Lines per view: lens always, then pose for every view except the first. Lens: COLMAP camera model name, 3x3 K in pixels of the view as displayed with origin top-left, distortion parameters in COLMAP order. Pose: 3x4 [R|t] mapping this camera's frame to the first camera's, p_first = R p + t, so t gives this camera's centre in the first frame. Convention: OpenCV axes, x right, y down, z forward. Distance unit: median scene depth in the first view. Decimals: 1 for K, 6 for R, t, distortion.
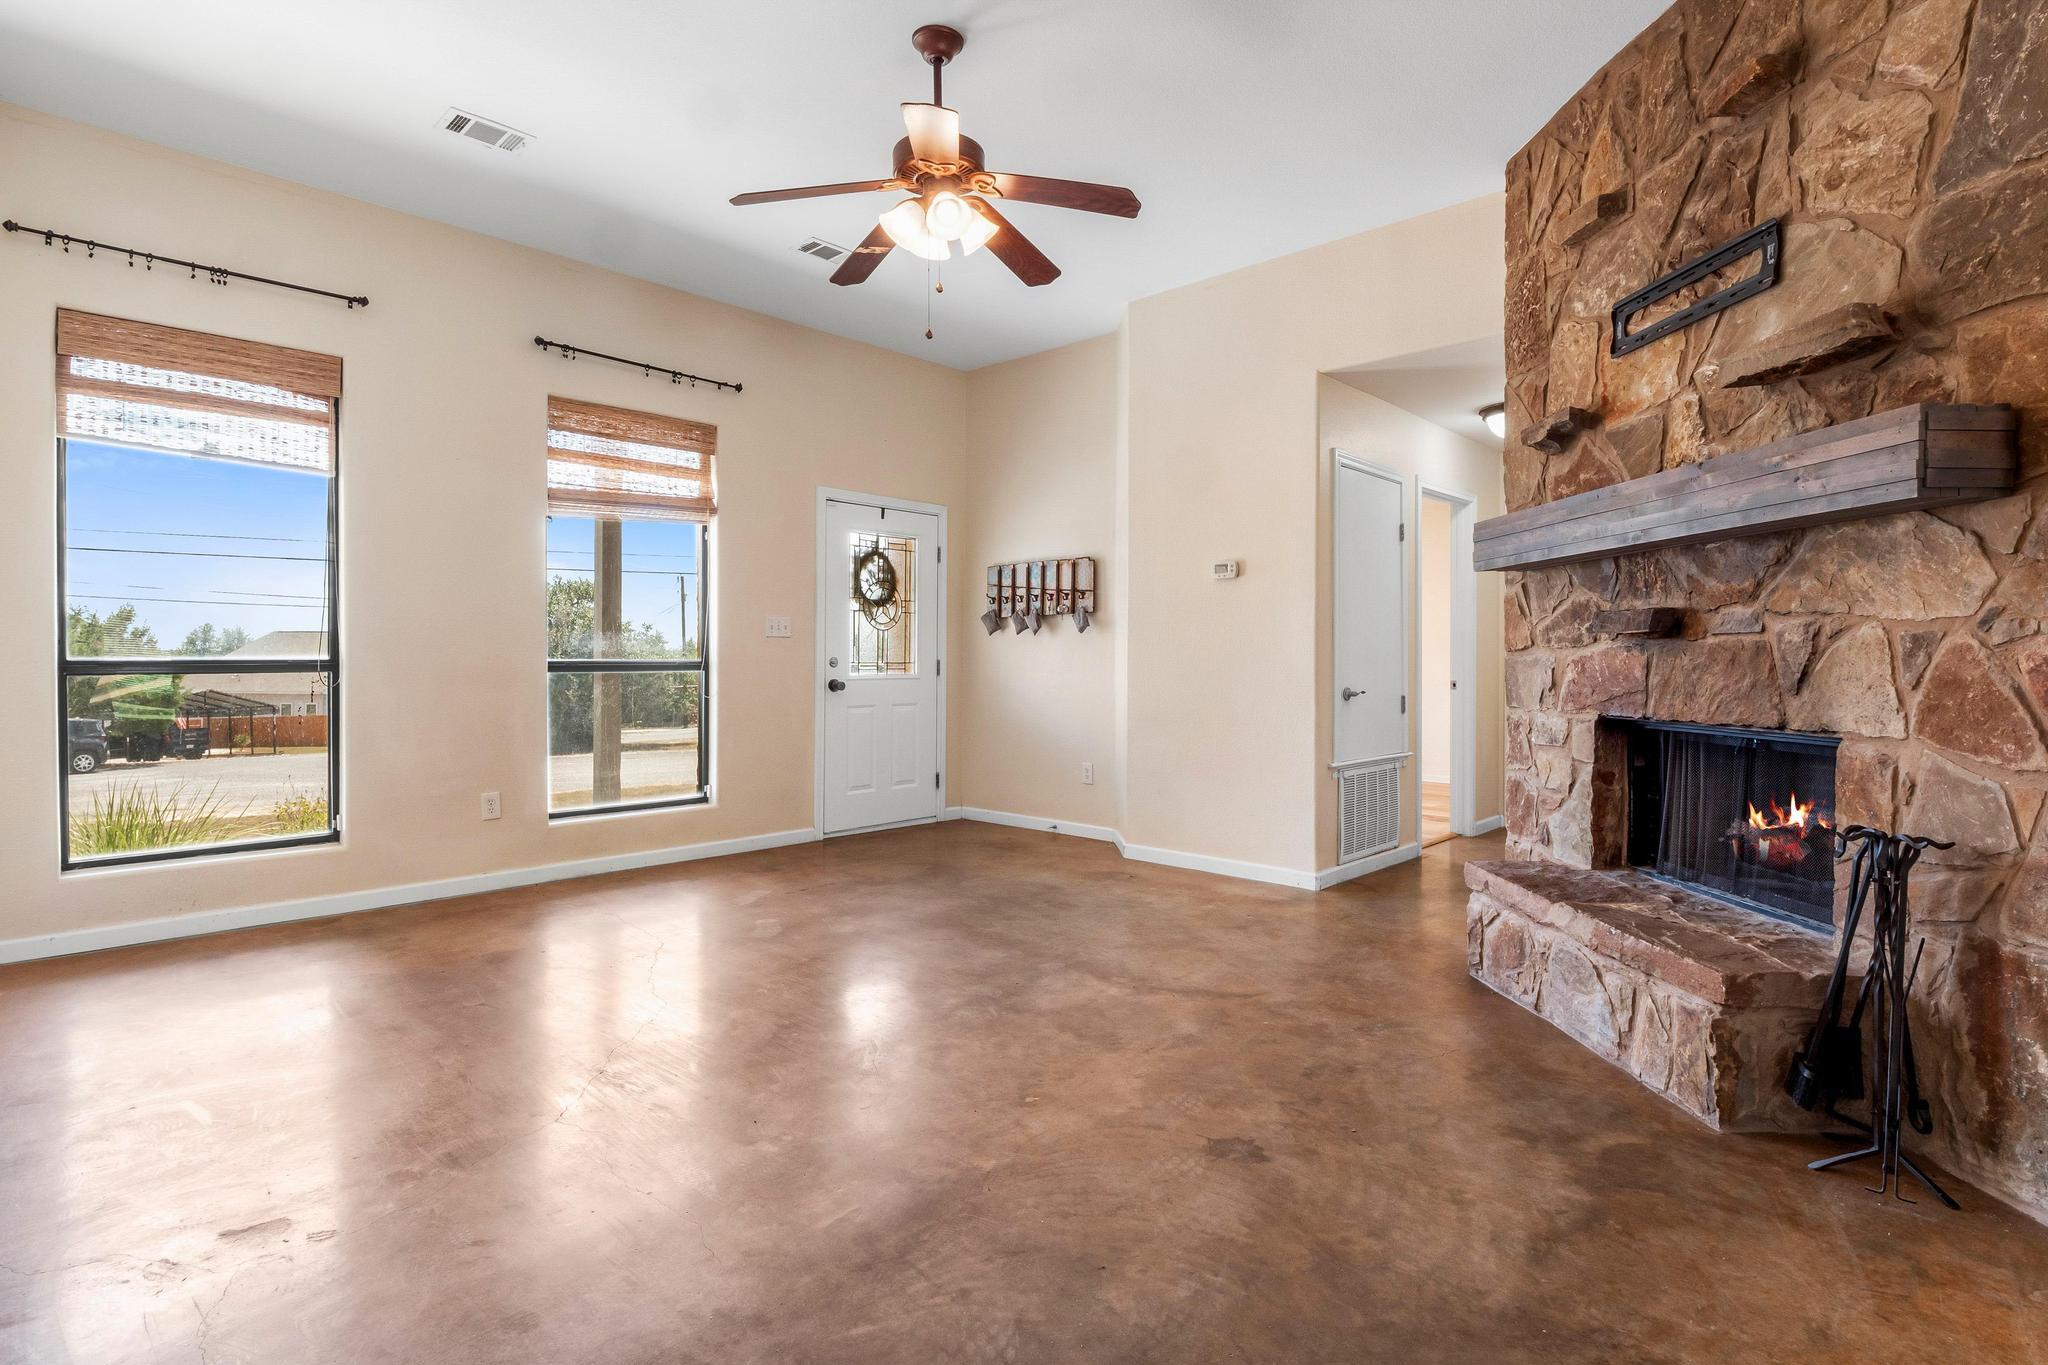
lens RADIAL K [[1030.1, 0, 1033.7], [0, 1030.1, 673.1], [0, 0, 1]] dist [-0.018235, -0.000557]
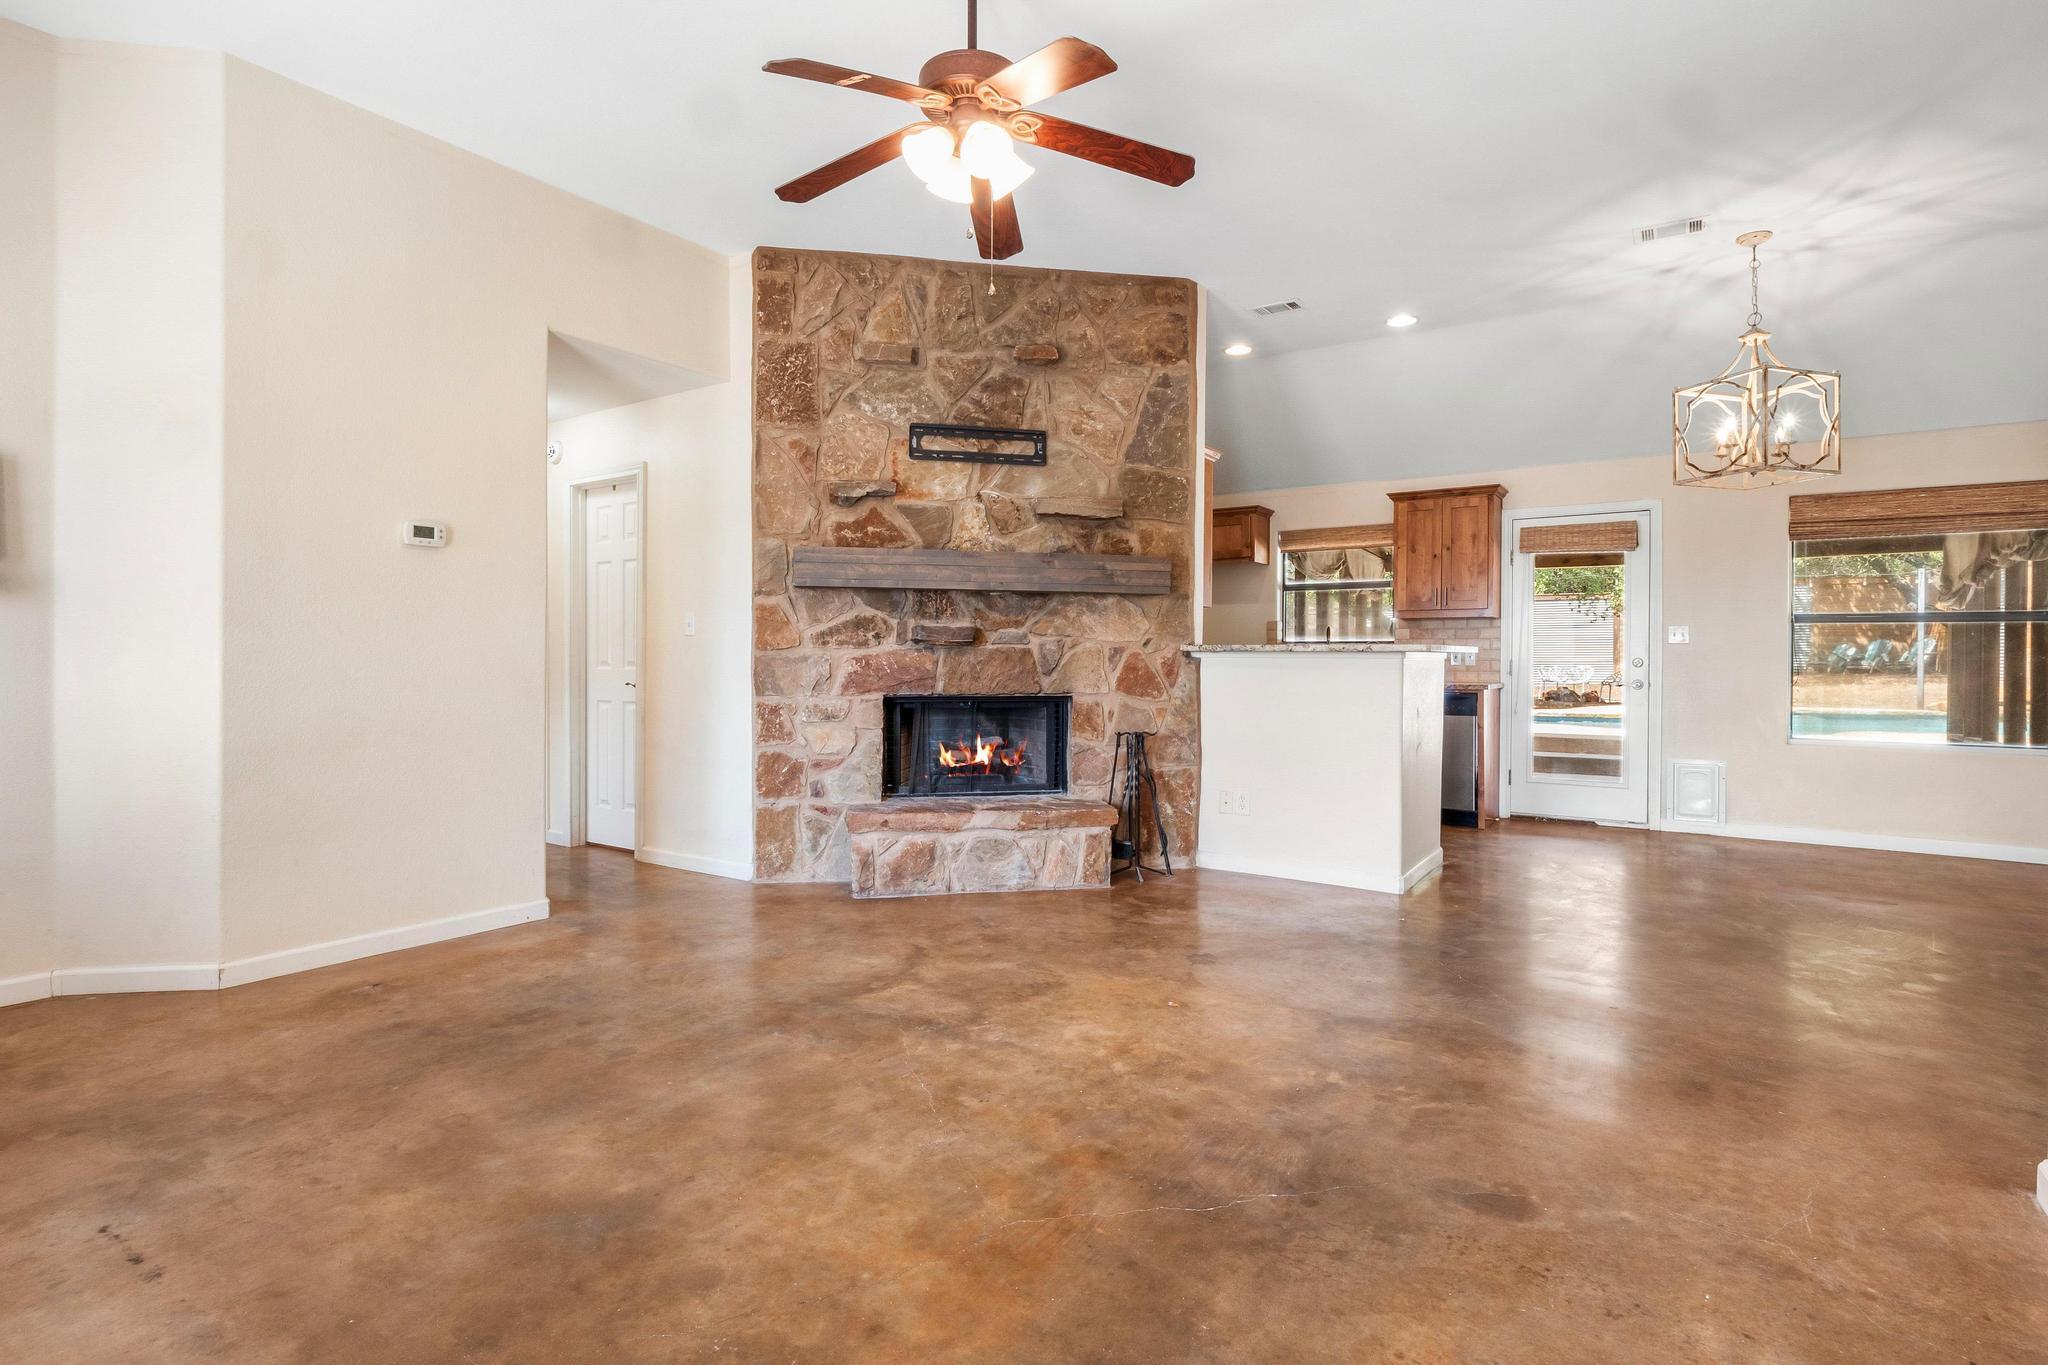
lens RADIAL K [[999.3, 0, 1024.5], [0, 999.3, 678.1], [0, 0, 1]] dist [-0.001260, -0.007150]
pose [[-0.156486, -0.023500, 0.987401, -1.004485], [0.007393, 0.999661, 0.024964, -0.020111], [-0.987652, 0.011206, -0.156260, 1.154778]]
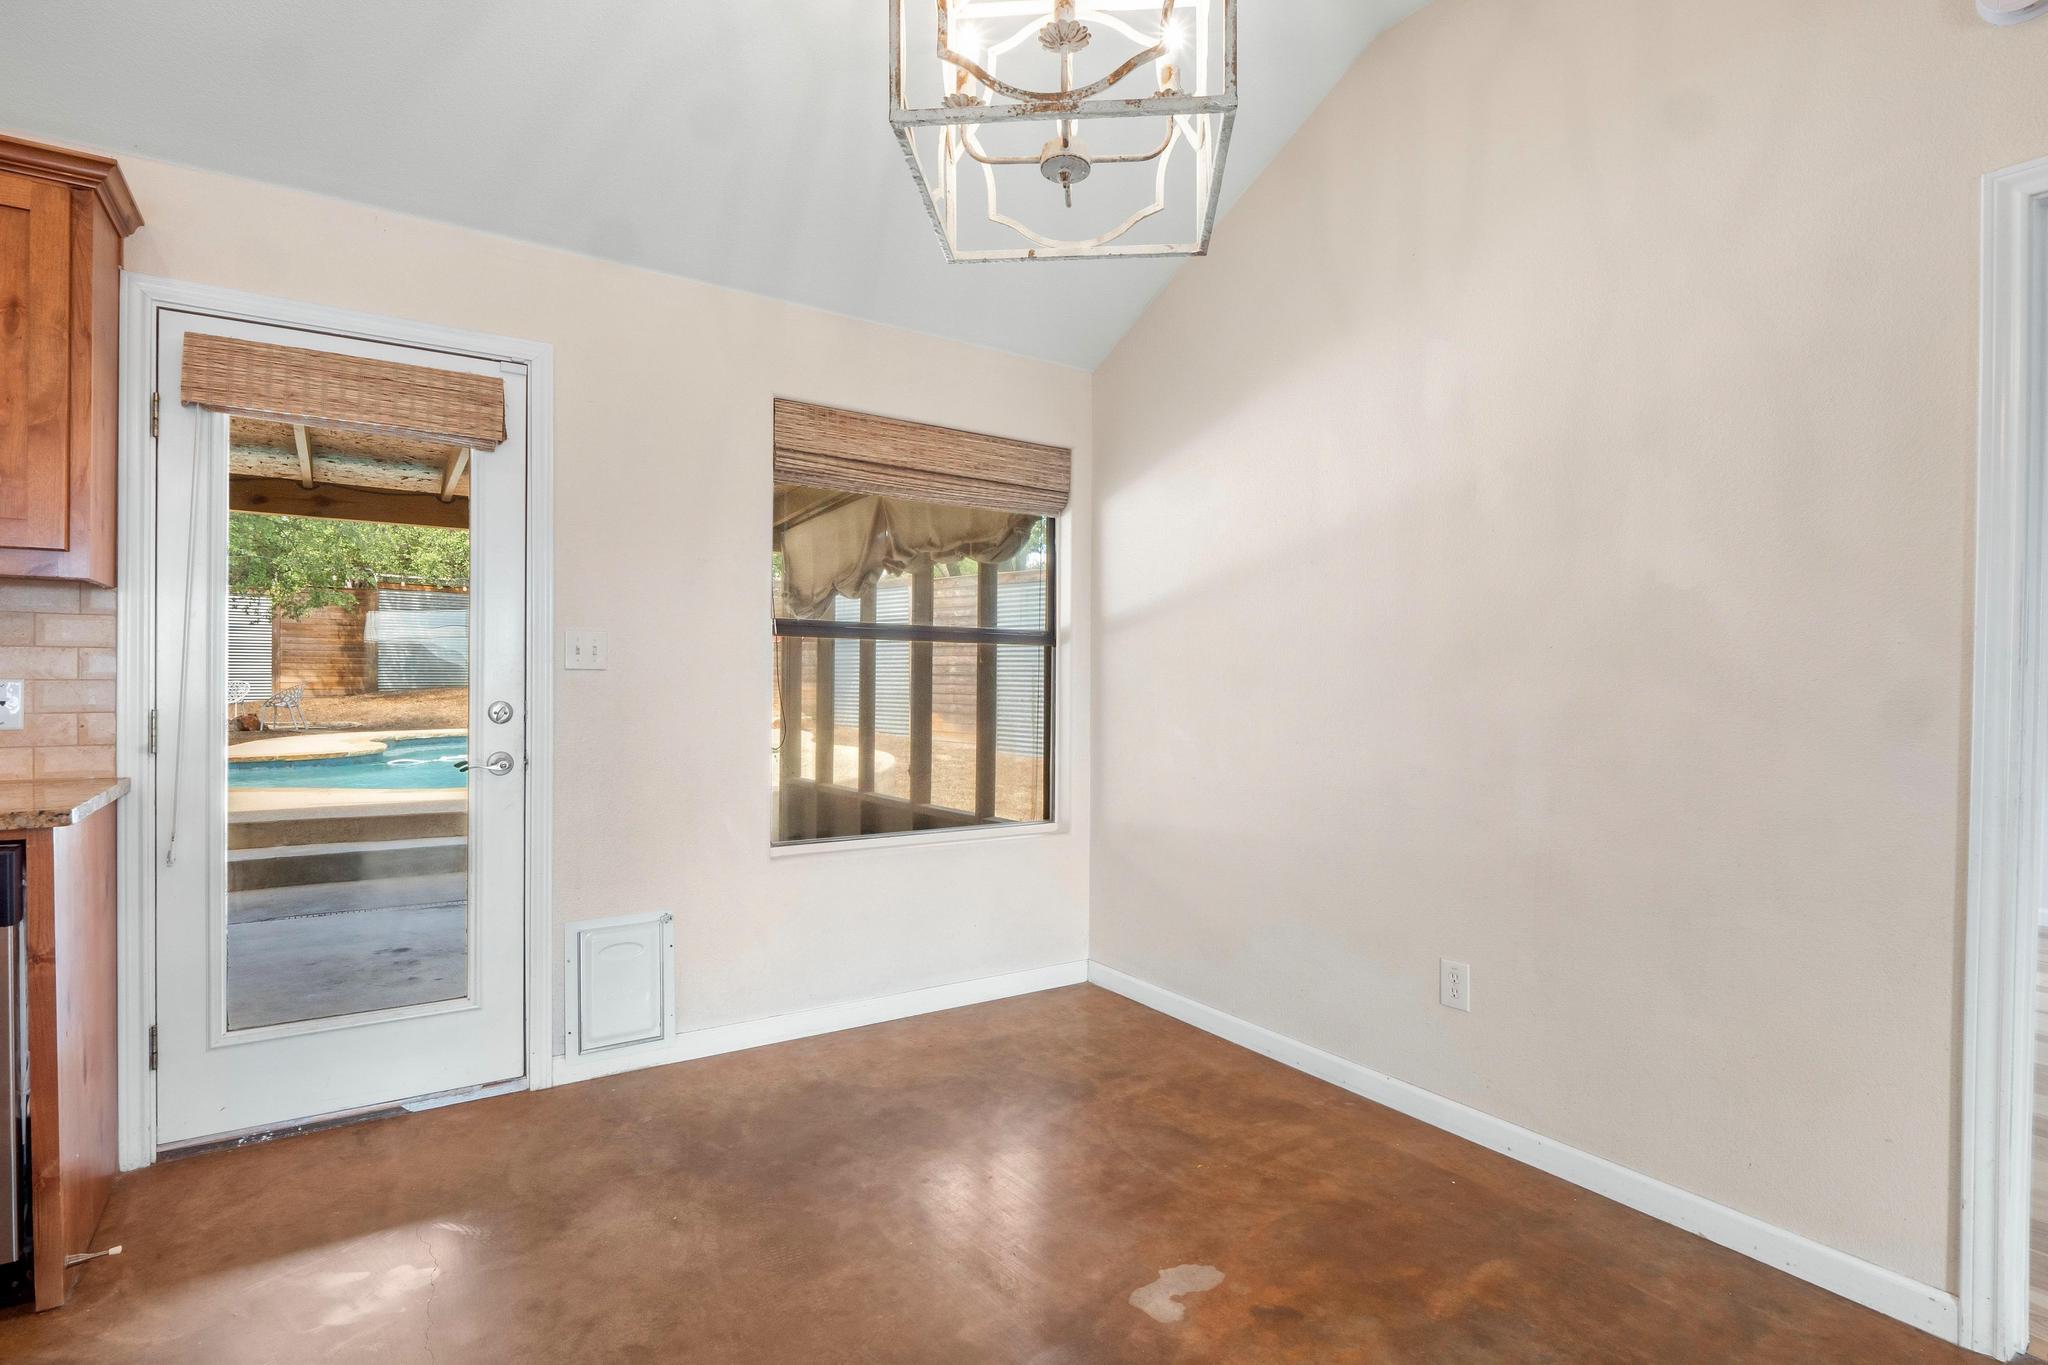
lens RADIAL K [[999.3, 0, 1024.5], [0, 999.3, 678.1], [0, 0, 1]] dist [-0.001260, -0.007150]
pose [[-0.974793, -0.016841, 0.222477, 0.241429], [-0.013445, 0.999769, 0.016772, -0.044332], [-0.222708, 0.013358, -0.974794, 0.304650]]
